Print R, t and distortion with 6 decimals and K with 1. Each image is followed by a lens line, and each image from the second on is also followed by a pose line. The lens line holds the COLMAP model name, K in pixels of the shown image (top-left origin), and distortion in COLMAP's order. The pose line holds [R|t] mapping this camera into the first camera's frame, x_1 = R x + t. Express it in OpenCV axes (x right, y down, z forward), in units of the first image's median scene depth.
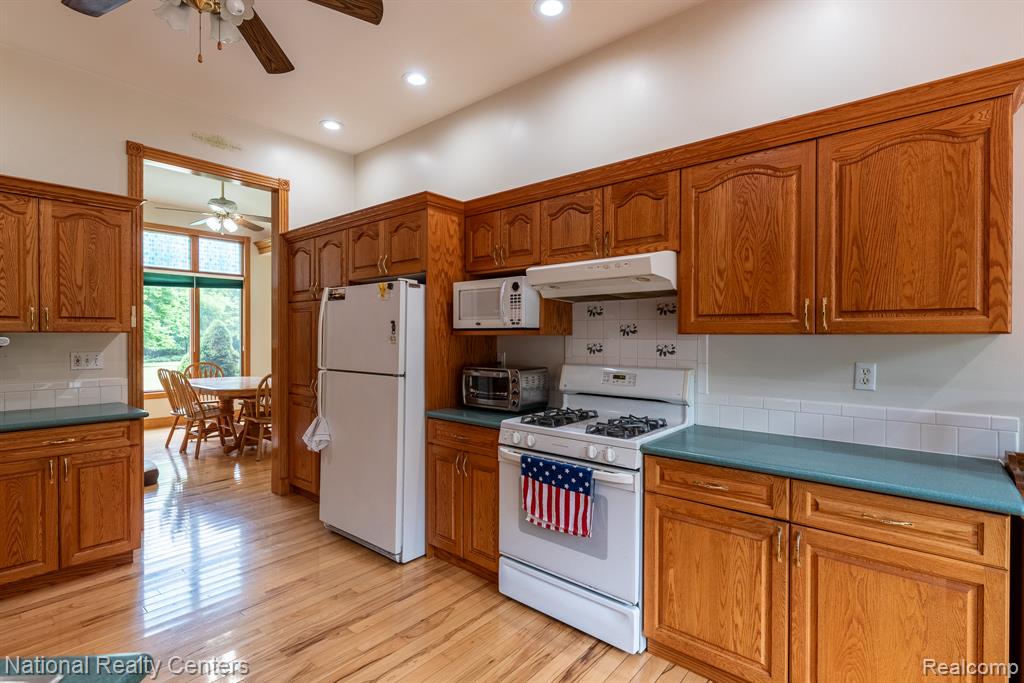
lens RADIAL K [[488.7, 0, 516.4], [0, 488.7, 336.5], [0, 0, 1]] dist [0.005367, -0.001232]
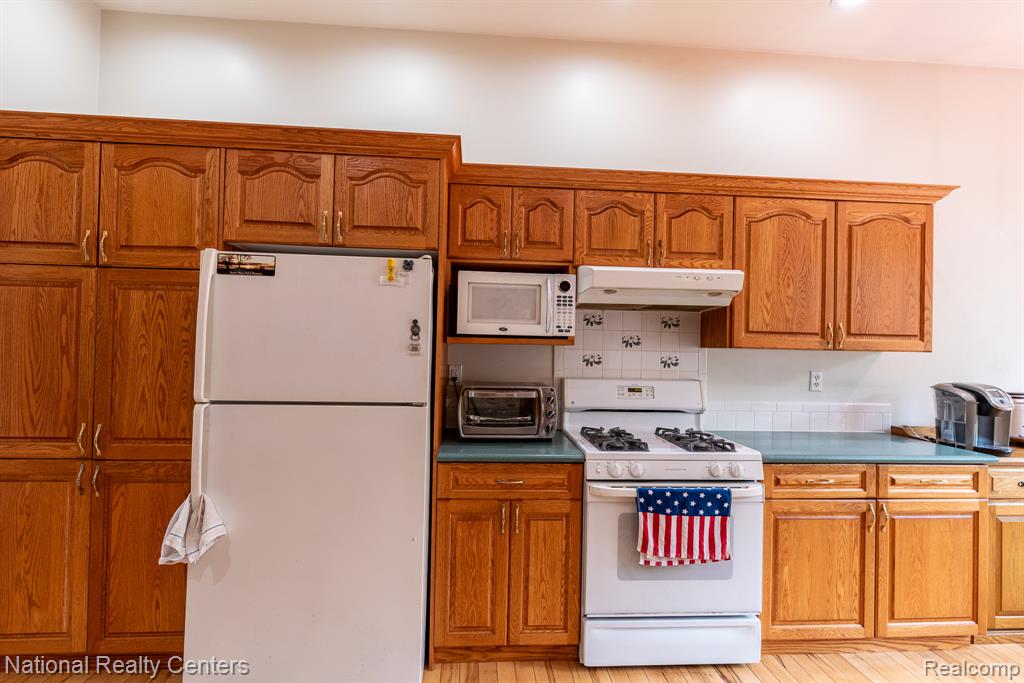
lens RADIAL K [[488.7, 0, 513.3], [0, 488.7, 338.6], [0, 0, 1]] dist [0.005367, -0.001232]
pose [[0.714968, 0.023842, 0.698750, -0.694782], [-0.018871, 0.999712, -0.014803, -0.000199], [-0.698902, -0.002602, 0.715213, 0.510304]]
